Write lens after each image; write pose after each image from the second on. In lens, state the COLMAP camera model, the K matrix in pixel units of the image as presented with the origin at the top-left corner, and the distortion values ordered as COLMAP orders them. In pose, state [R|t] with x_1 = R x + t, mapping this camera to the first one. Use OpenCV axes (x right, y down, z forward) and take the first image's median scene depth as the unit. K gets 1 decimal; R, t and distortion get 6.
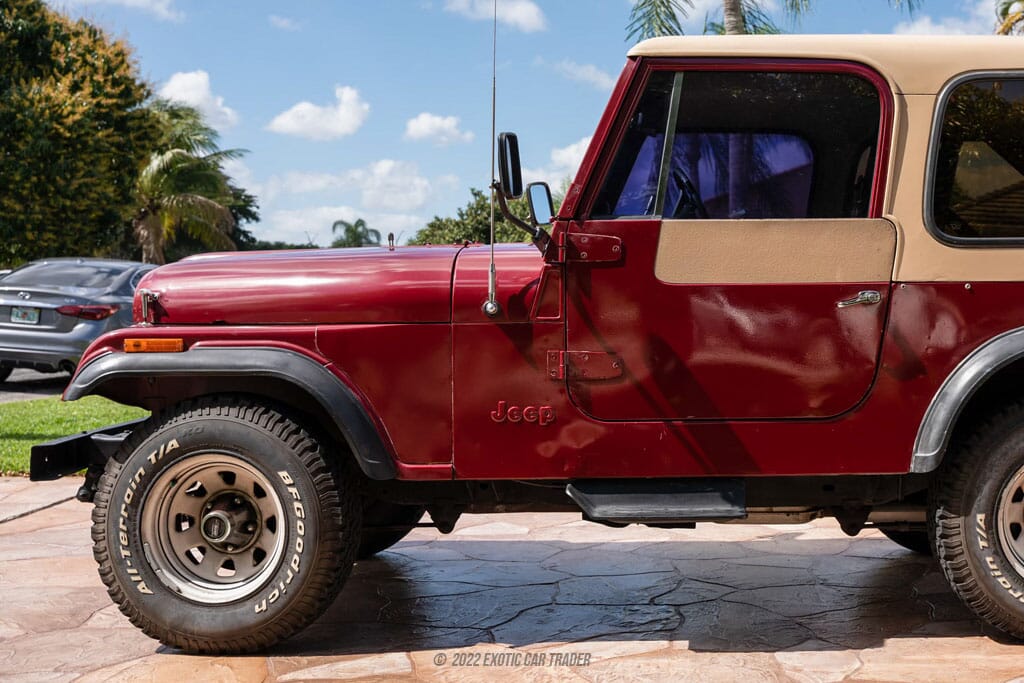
lens RADIAL K [[953.5, 0, 512.4], [0, 953.5, 277.8], [0, 0, 1]] dist [-0.010511, 0.004007]
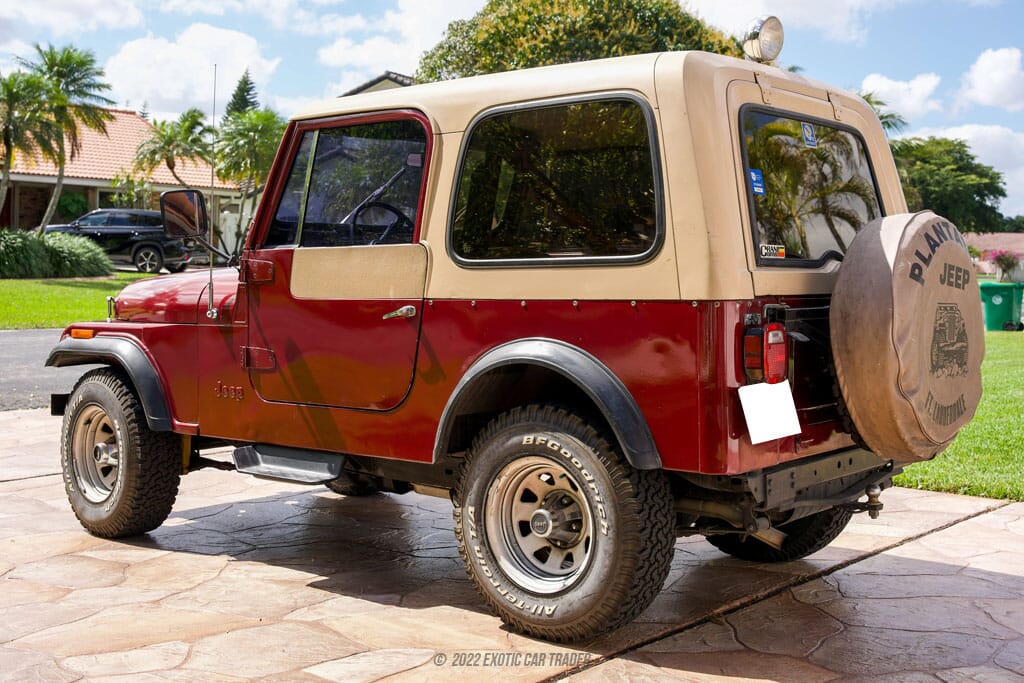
lens RADIAL K [[1215.2, 0, 512.0], [0, 1215.2, 341.5], [0, 0, 1]] dist [0.090145, 0.008767]
pose [[0.753410, 0.035215, -0.656607, 1.452824], [-0.001110, 0.998632, 0.052285, -0.021731], [0.657550, -0.038663, 0.752418, -0.042328]]
